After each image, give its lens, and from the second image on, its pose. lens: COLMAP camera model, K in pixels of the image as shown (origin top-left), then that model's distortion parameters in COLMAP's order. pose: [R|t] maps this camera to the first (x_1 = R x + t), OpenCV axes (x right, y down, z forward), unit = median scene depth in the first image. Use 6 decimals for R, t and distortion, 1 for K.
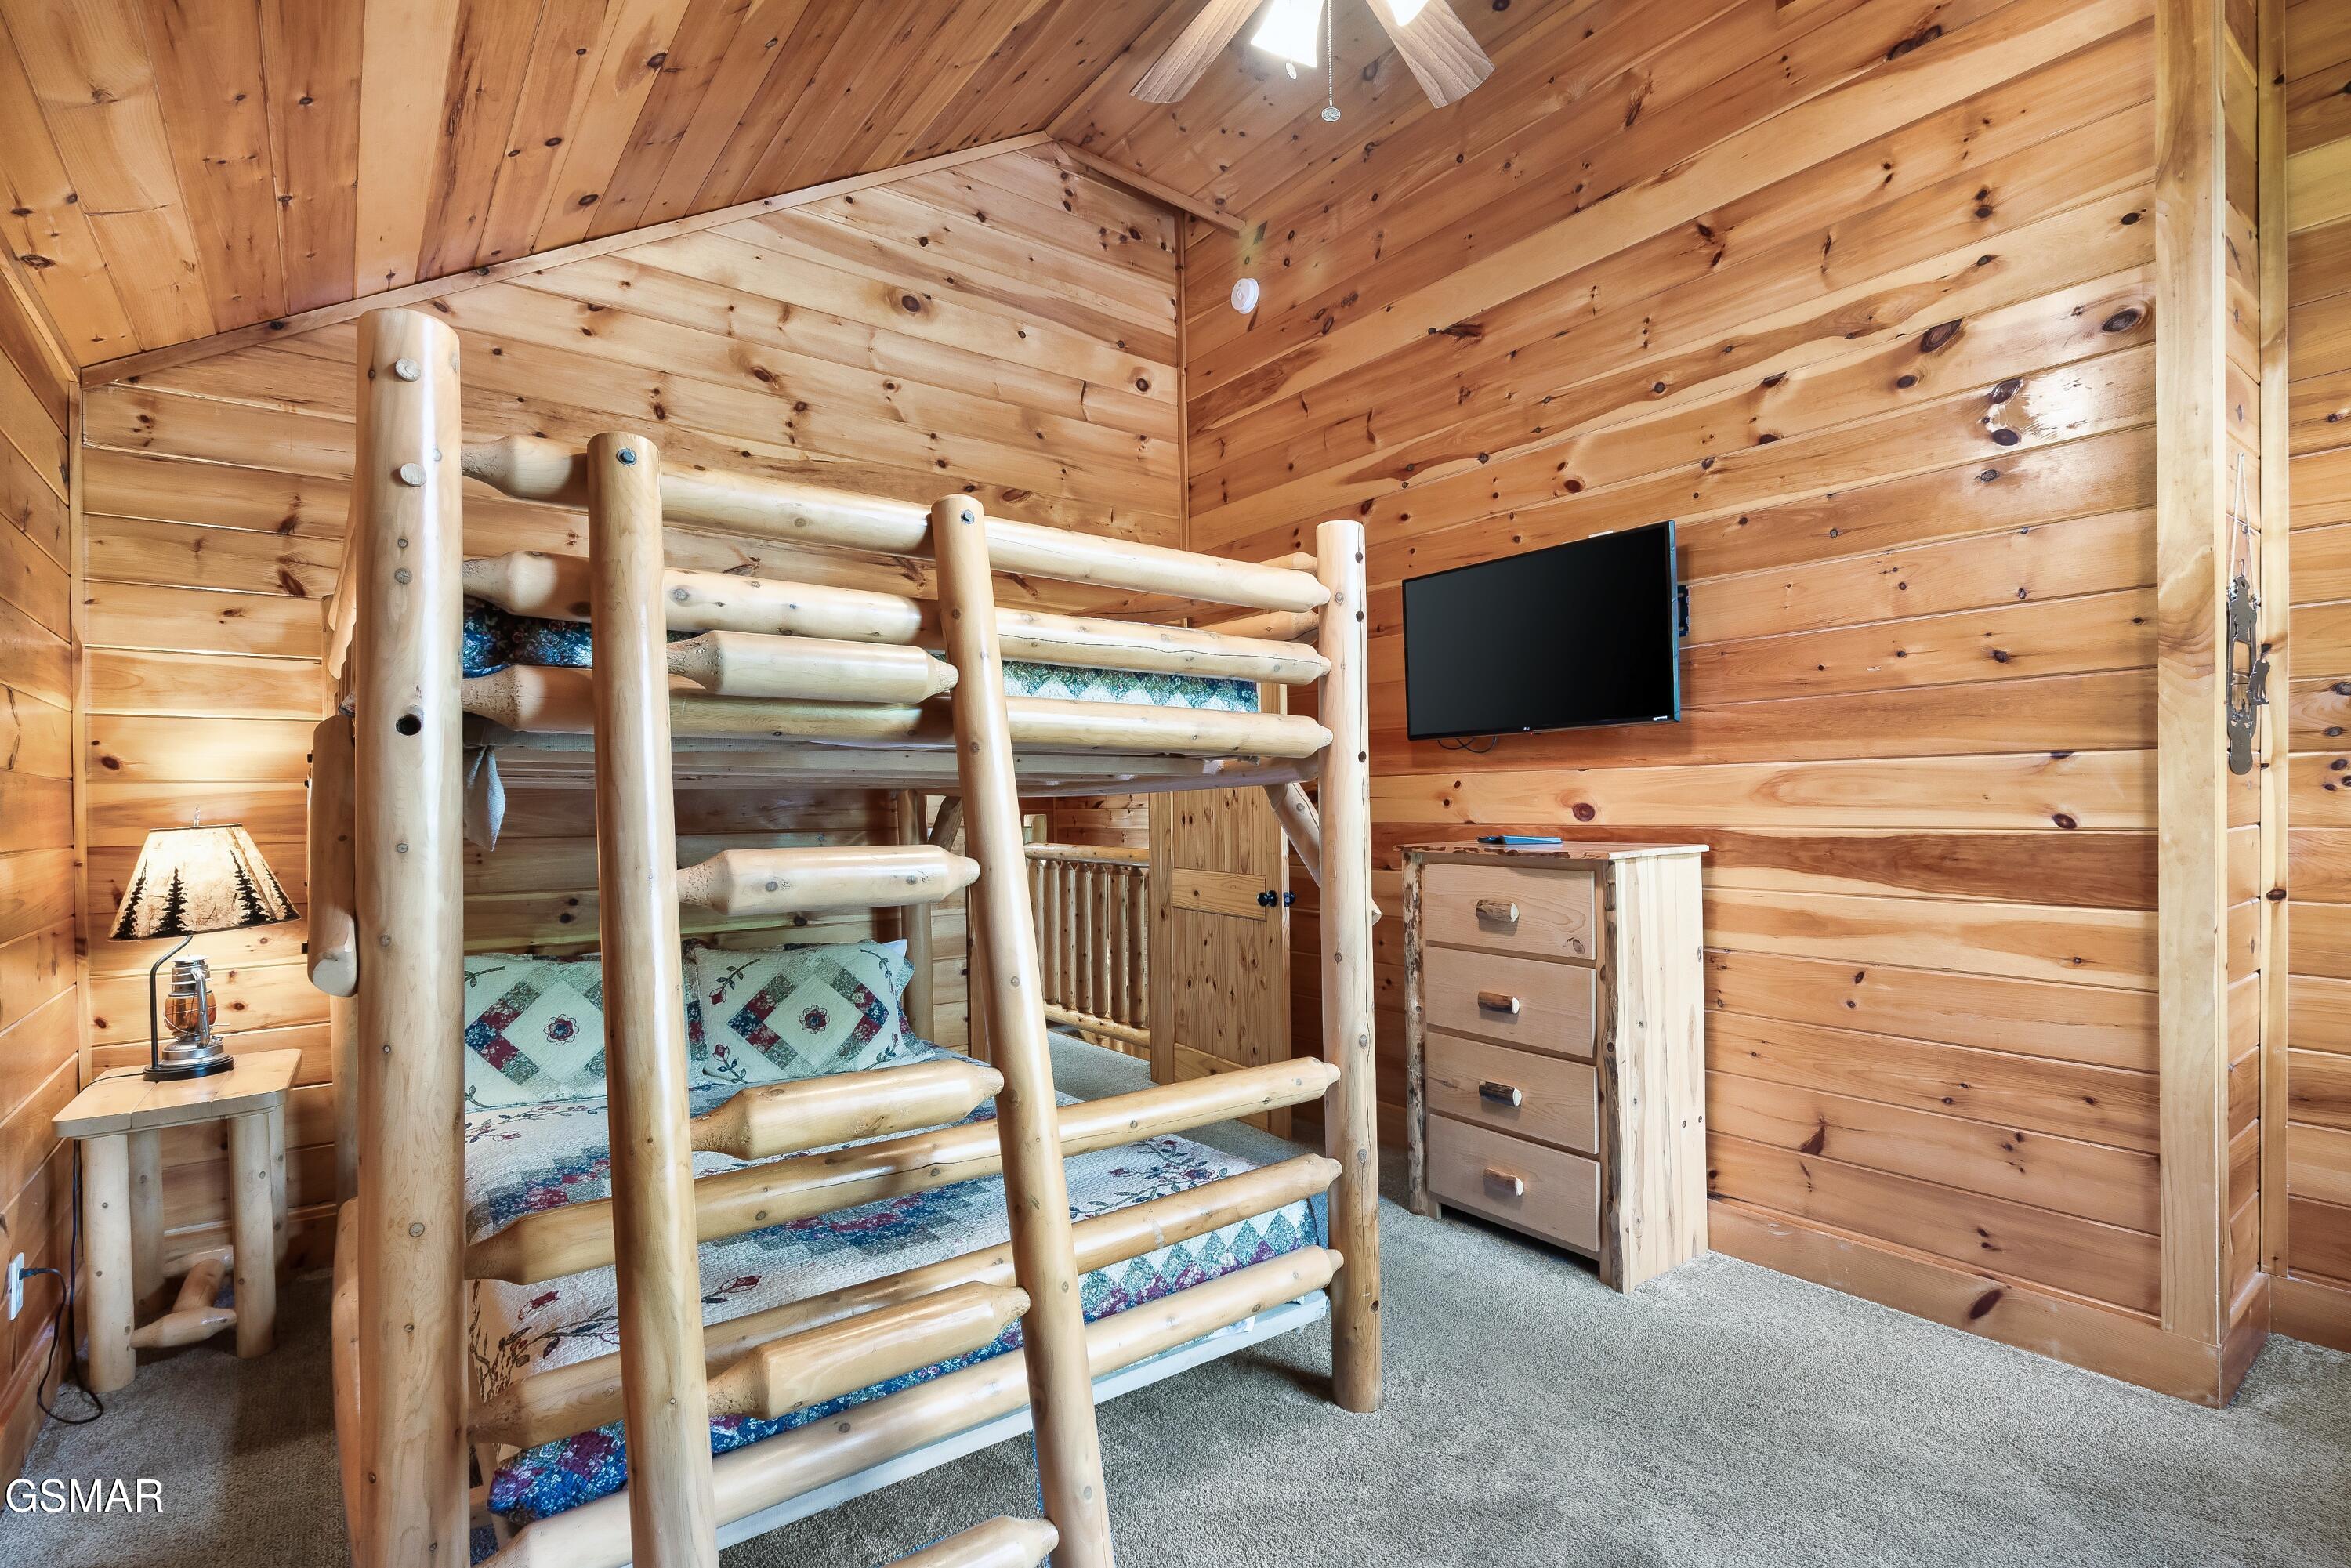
lens RADIAL K [[1068.2, 0, 1191.4], [0, 1068.2, 819.5], [0, 0, 1]] dist [-0.003828, 0.002672]
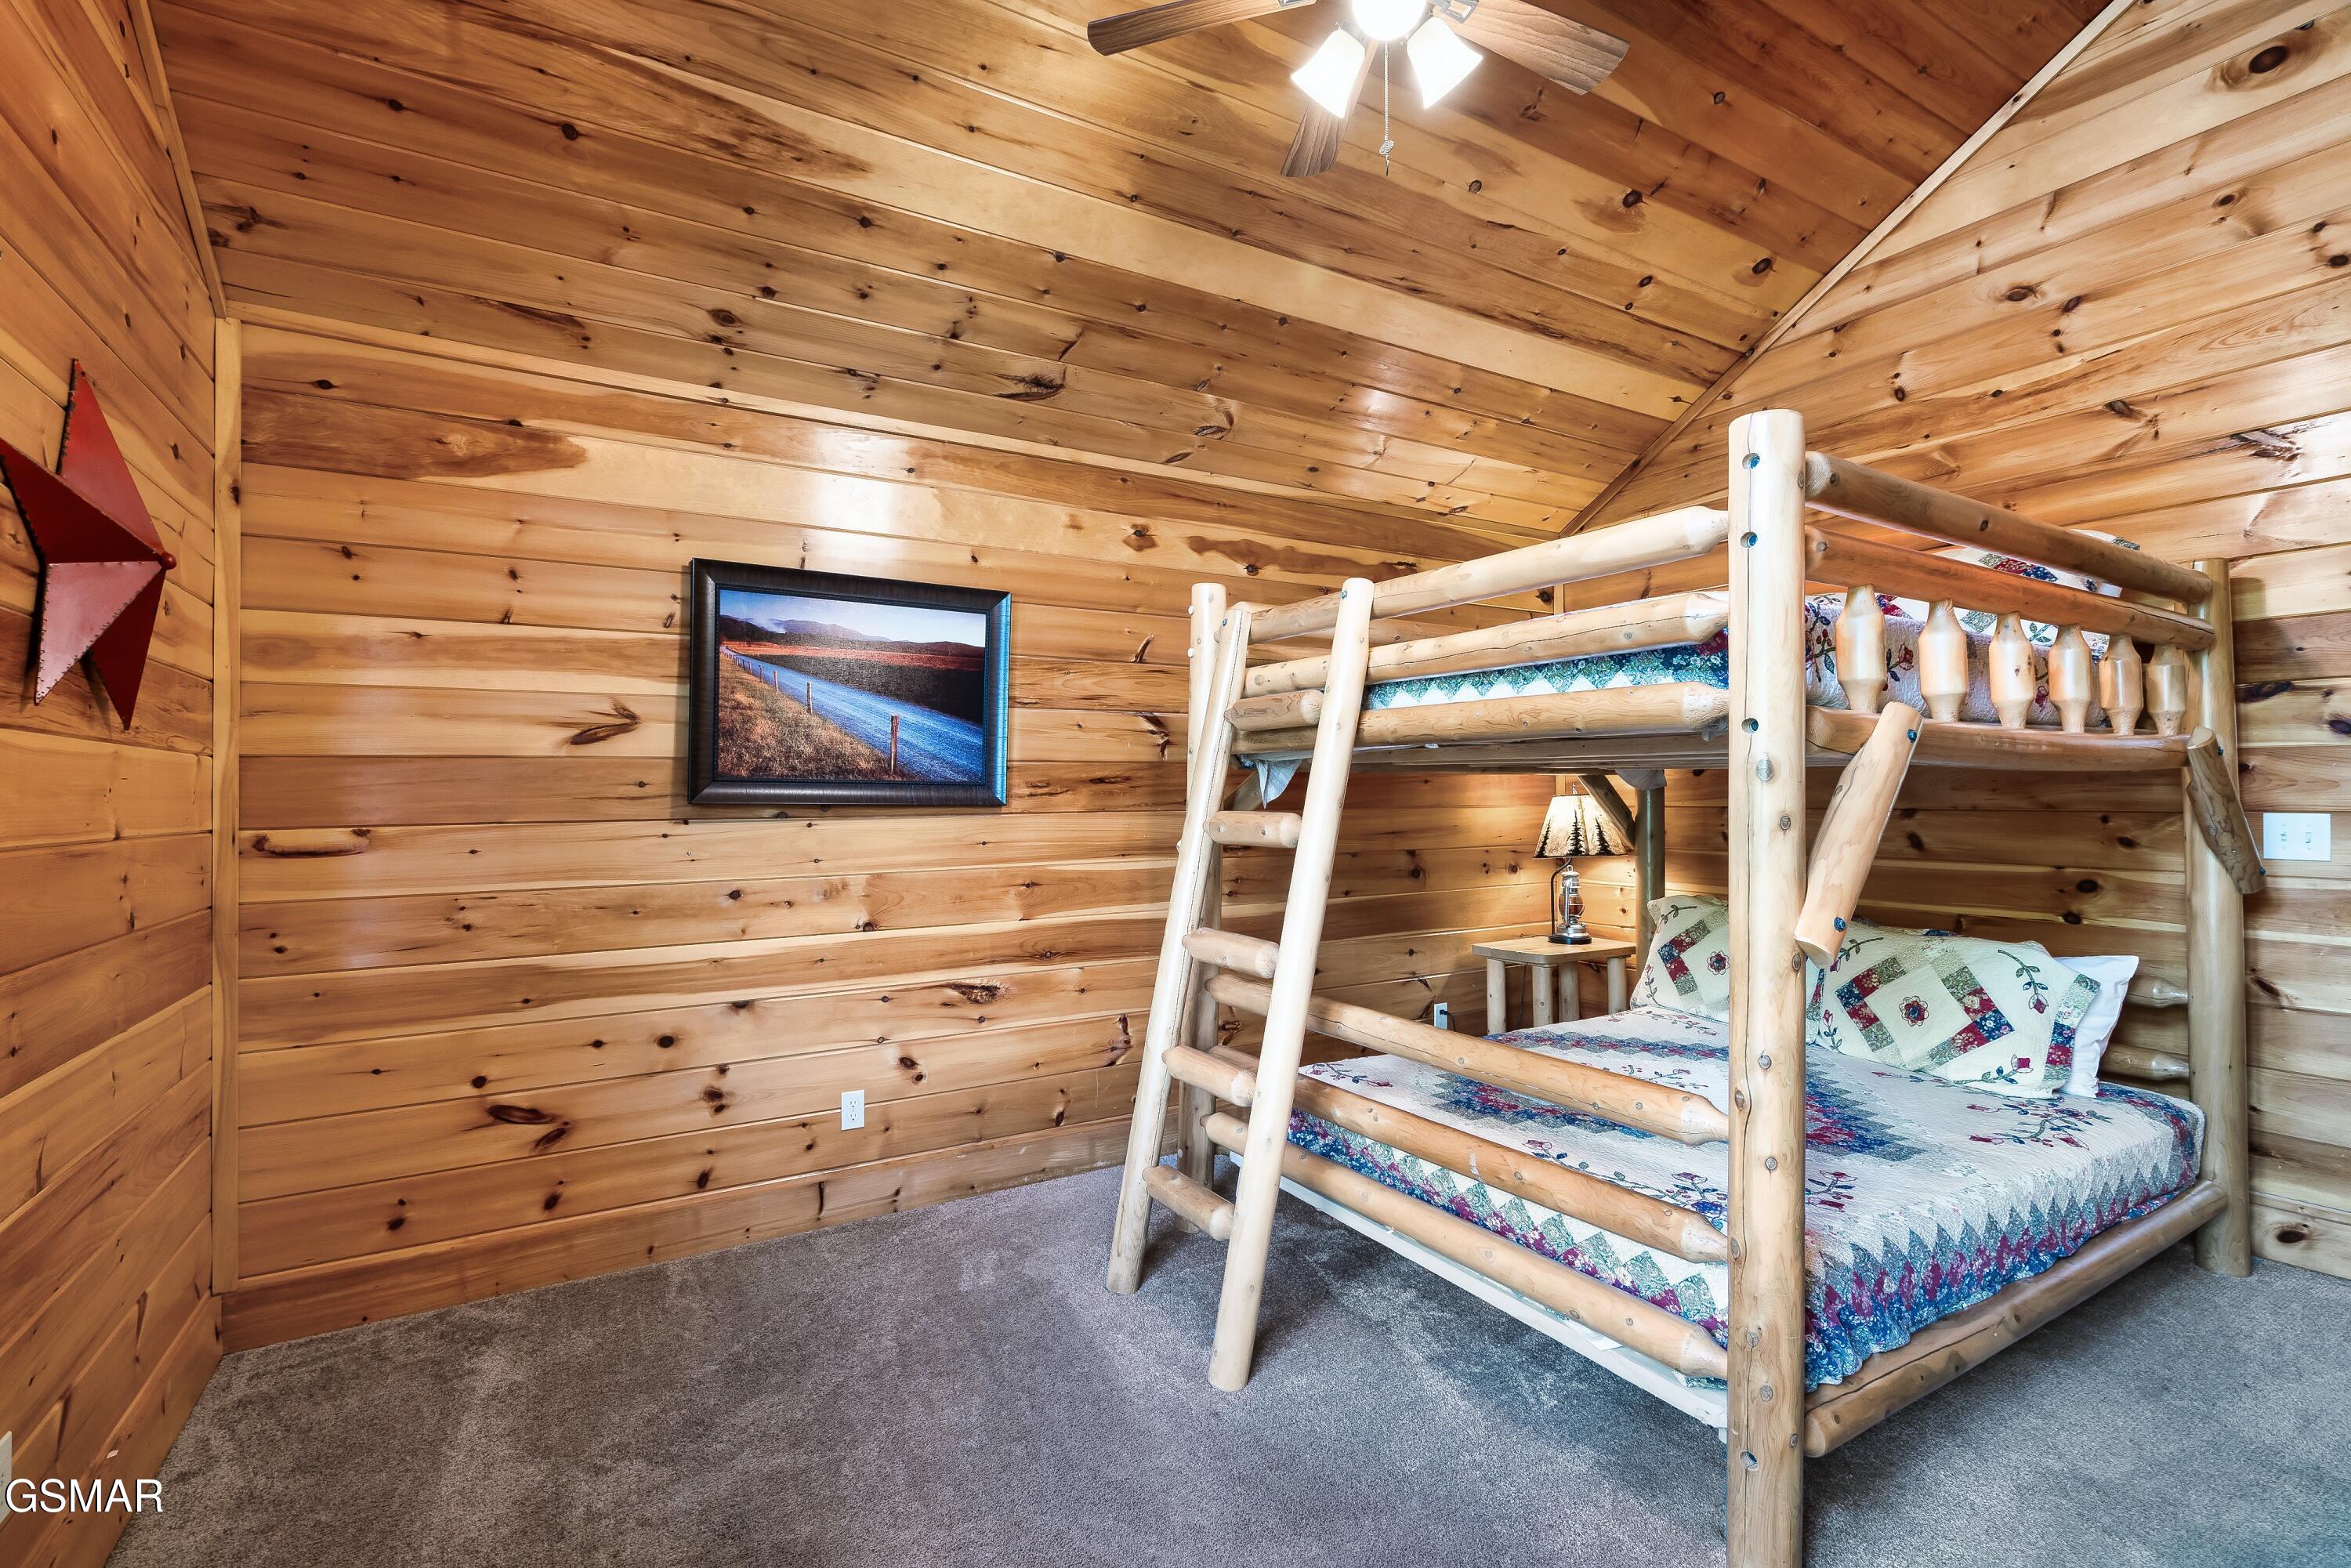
lens RADIAL K [[1068.2, 0, 1166.4], [0, 1068.2, 788.1], [0, 0, 1]] dist [-0.003828, 0.002672]
pose [[-0.108054, 0.009299, -0.994102, 0.778584], [-0.004852, 0.999939, 0.009881, -0.016214], [0.994133, 0.005891, -0.108002, 0.546627]]
